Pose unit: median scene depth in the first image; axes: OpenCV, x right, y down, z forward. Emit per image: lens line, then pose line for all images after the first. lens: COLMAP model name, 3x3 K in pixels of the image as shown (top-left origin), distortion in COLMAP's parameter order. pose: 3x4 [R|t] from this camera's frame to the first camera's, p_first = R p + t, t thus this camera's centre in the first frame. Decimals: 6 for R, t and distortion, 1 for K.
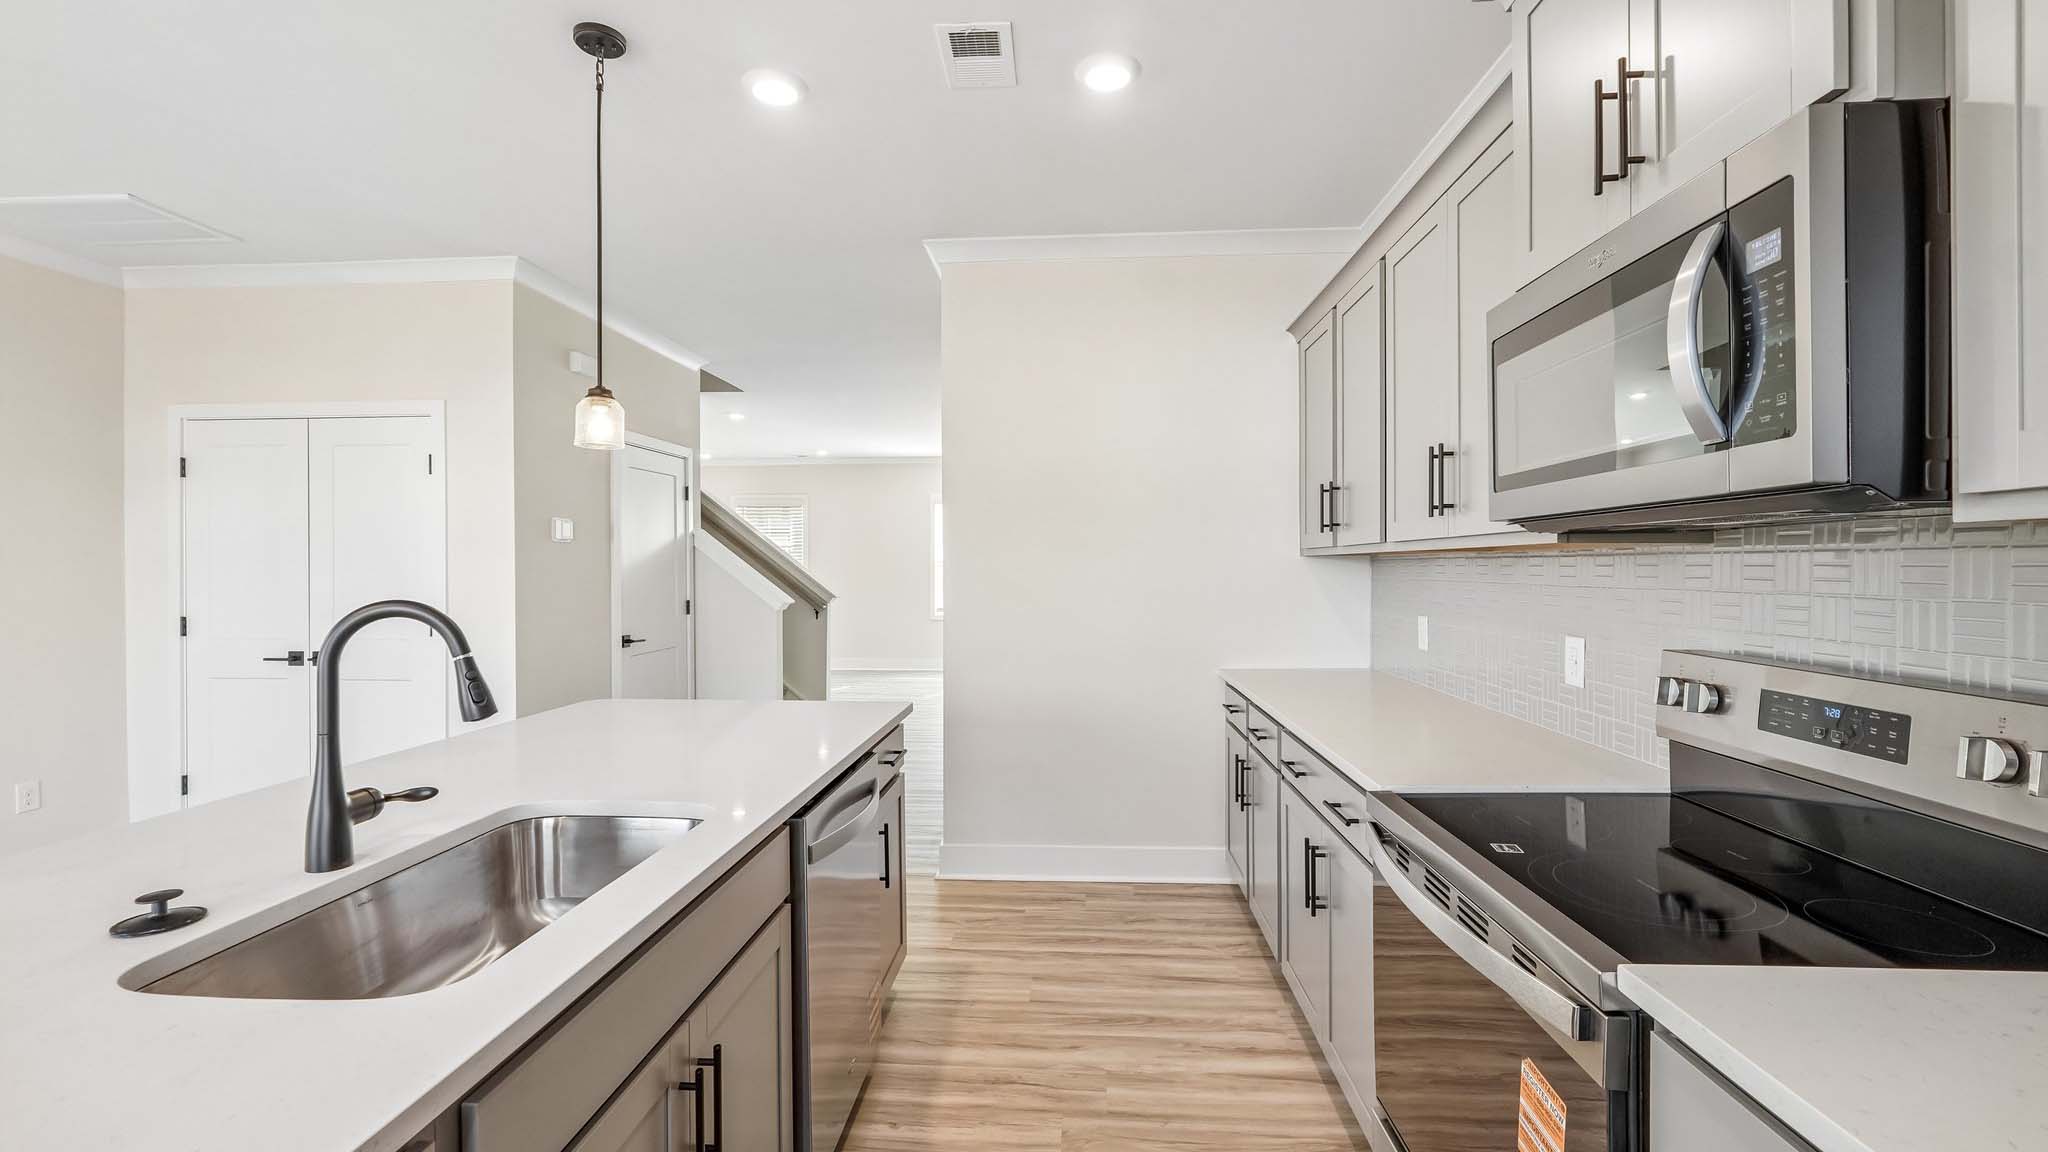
lens RADIAL K [[861.1, 0, 1019.7], [0, 861.1, 570.3], [0, 0, 1]] dist [-0.015884, 0.006426]
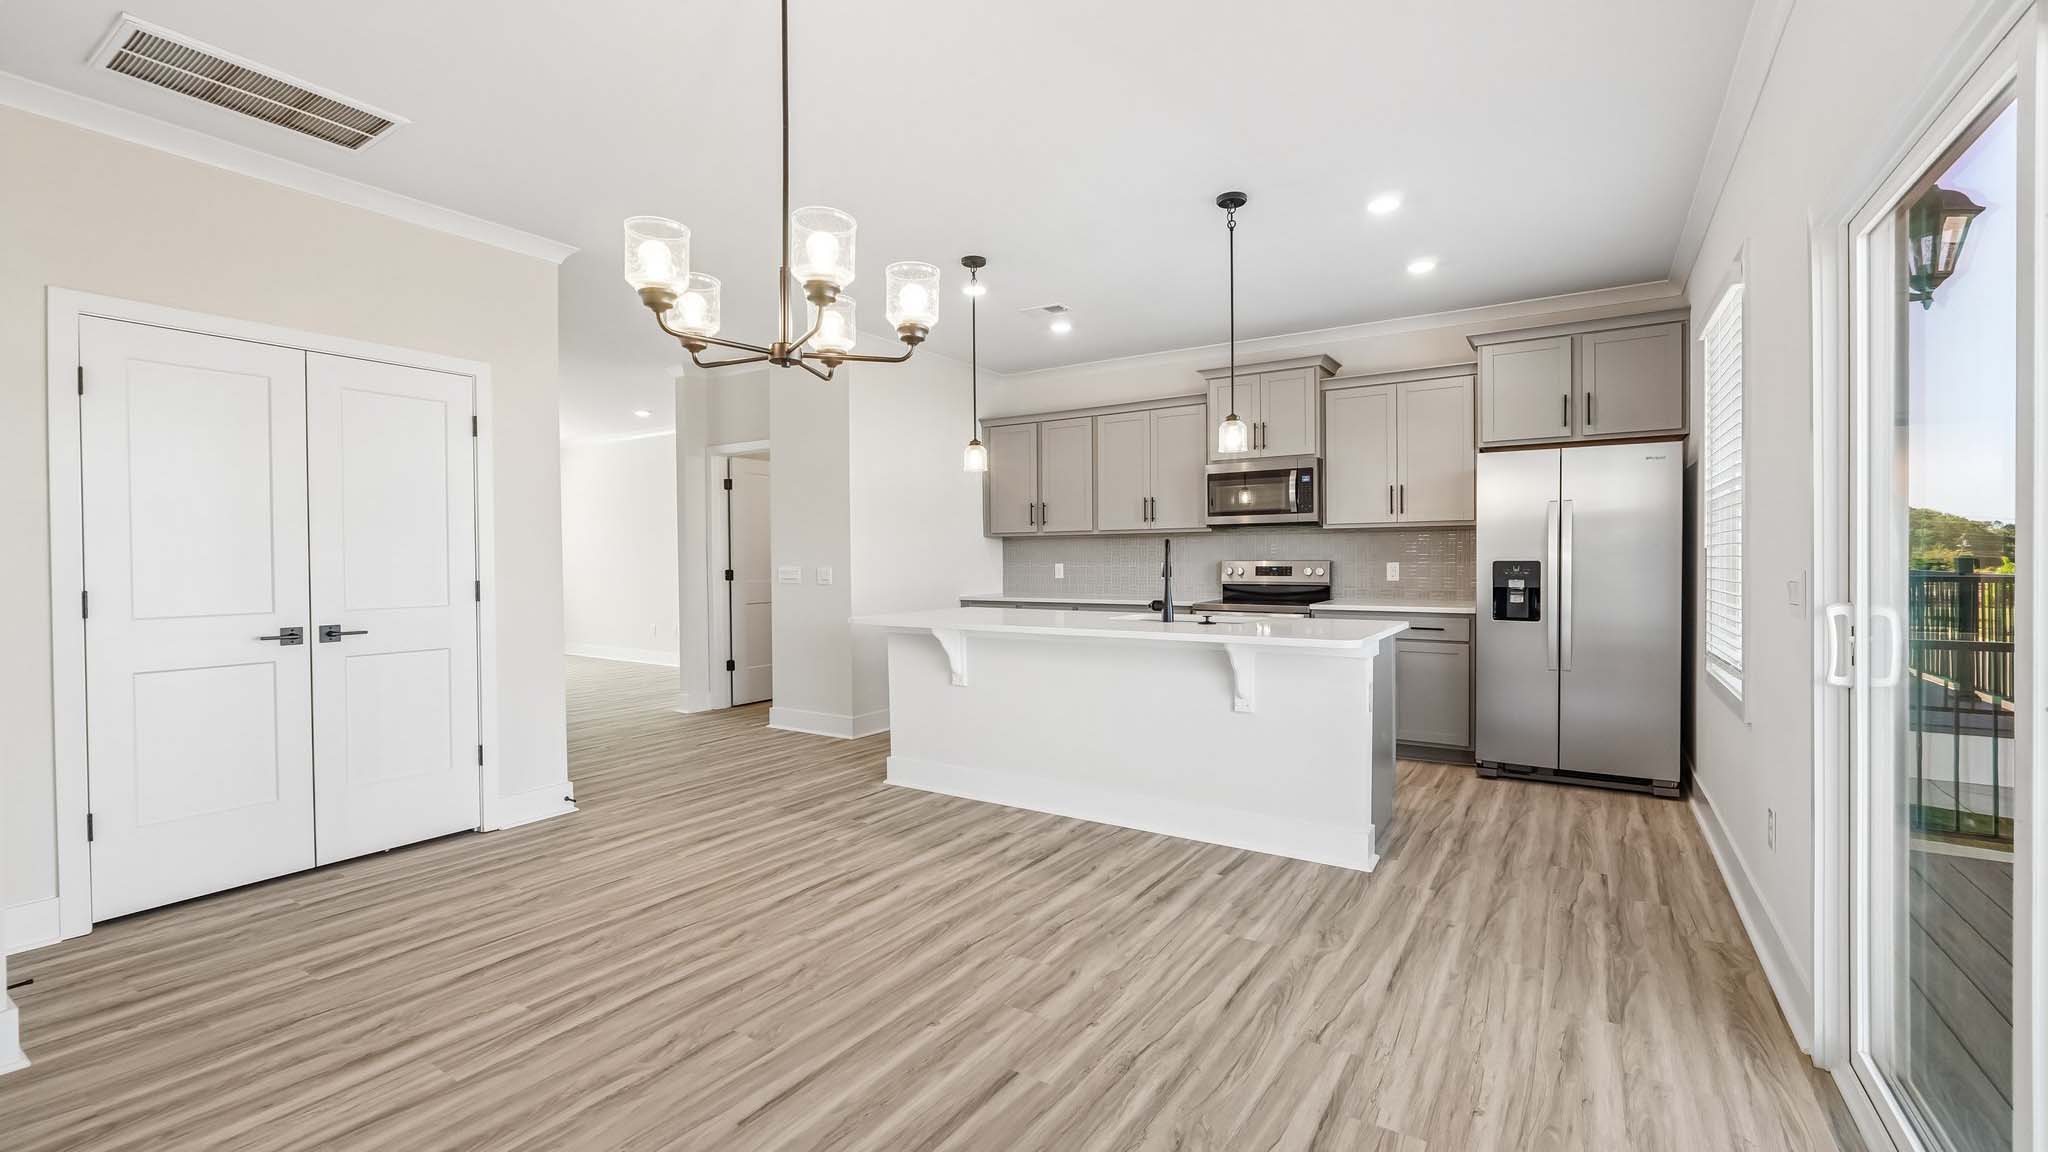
lens RADIAL K [[861.1, 0, 1022.0], [0, 861.1, 568.7], [0, 0, 1]] dist [-0.015884, 0.006426]
pose [[0.489901, -0.010607, 0.871713, -2.151993], [0.010081, 0.999928, 0.006501, 0.068788], [-0.871720, 0.005602, 0.489973, -0.055448]]
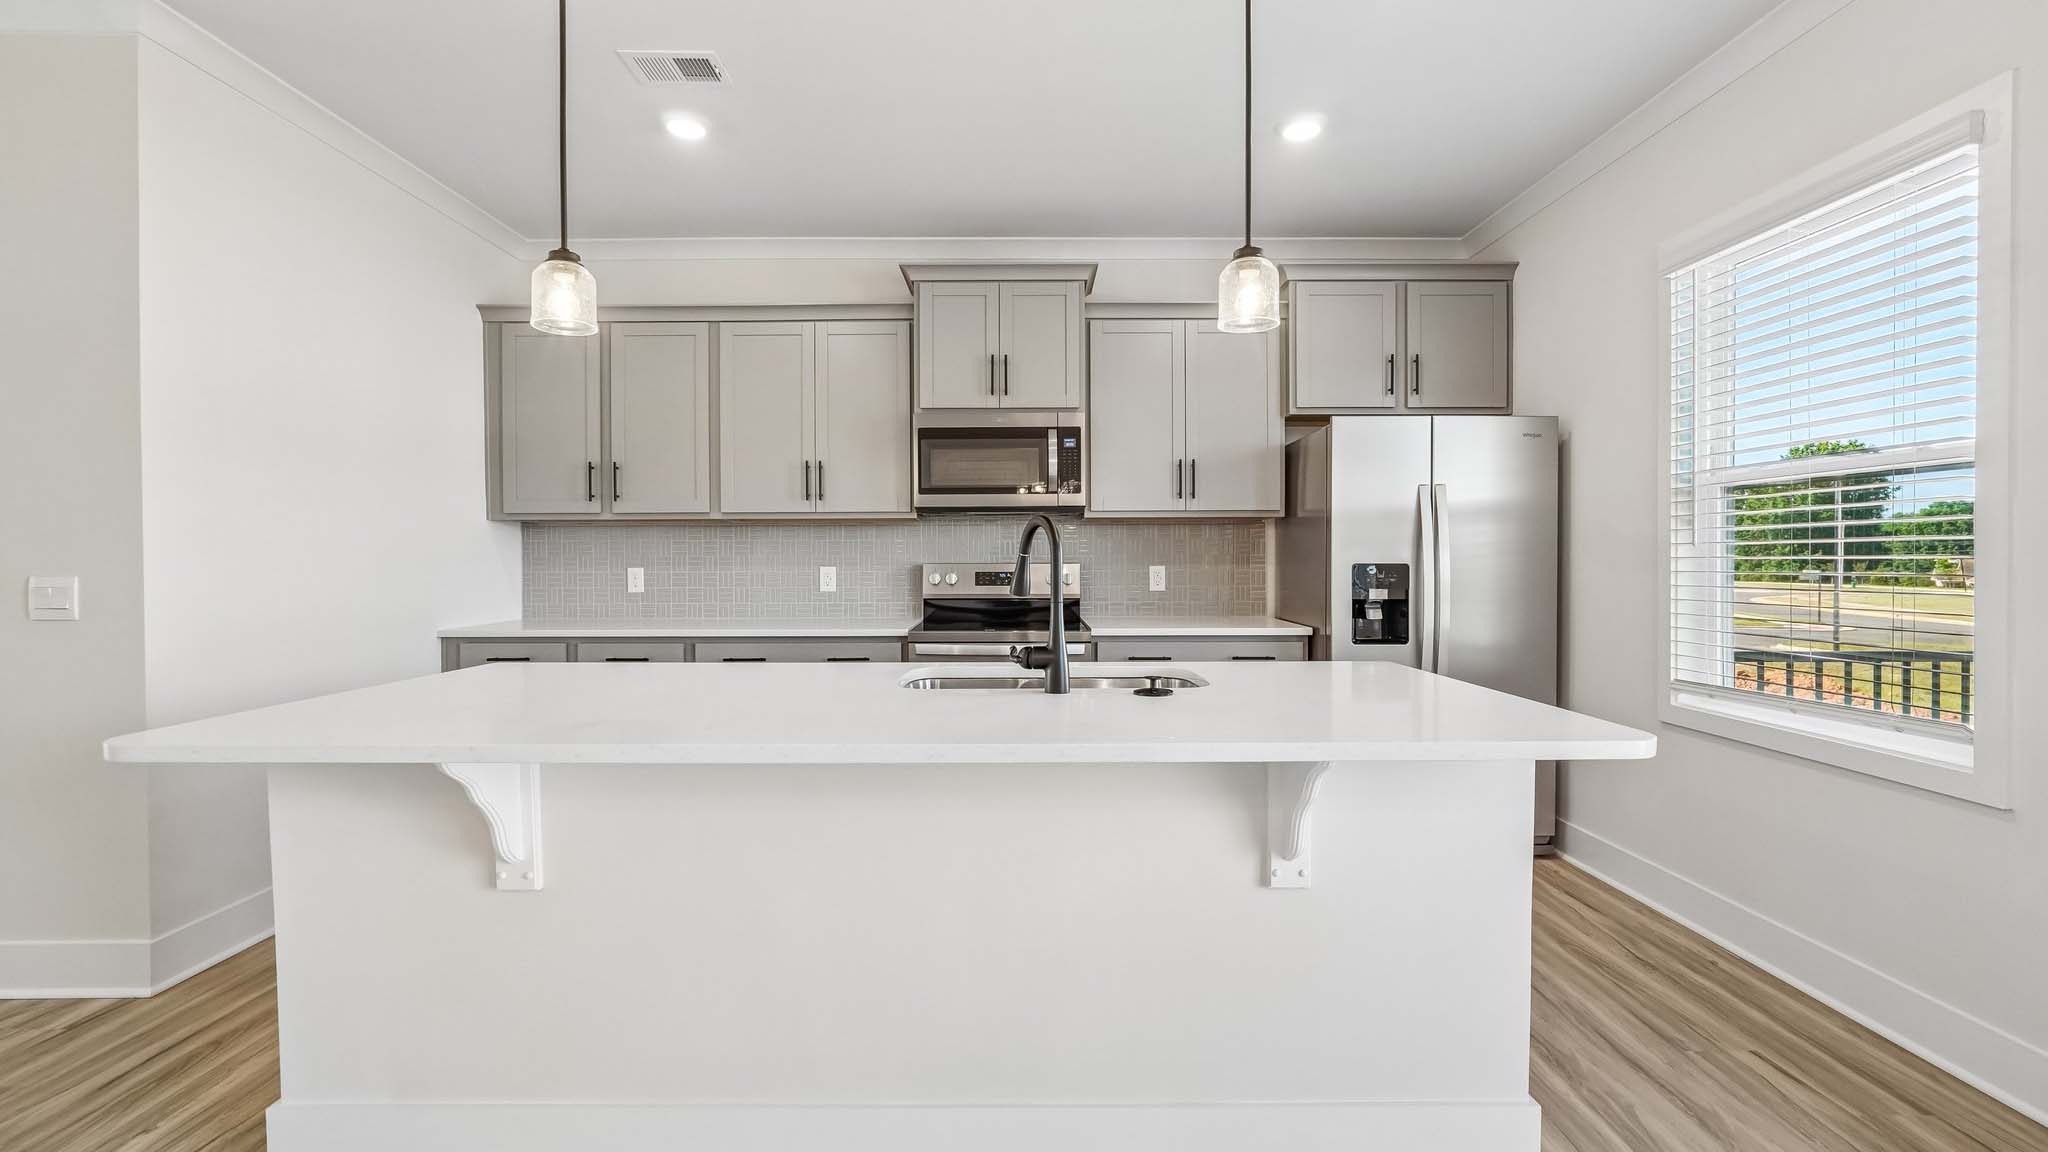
lens RADIAL K [[861.1, 0, 1024.2], [0, 861.1, 571.5], [0, 0, 1]] dist [-0.015884, 0.006426]
pose [[-0.068310, -0.008959, 0.997624, -1.279471], [0.009213, 0.999911, 0.009610, 0.069196], [-0.997622, 0.009848, -0.068221, 0.643165]]
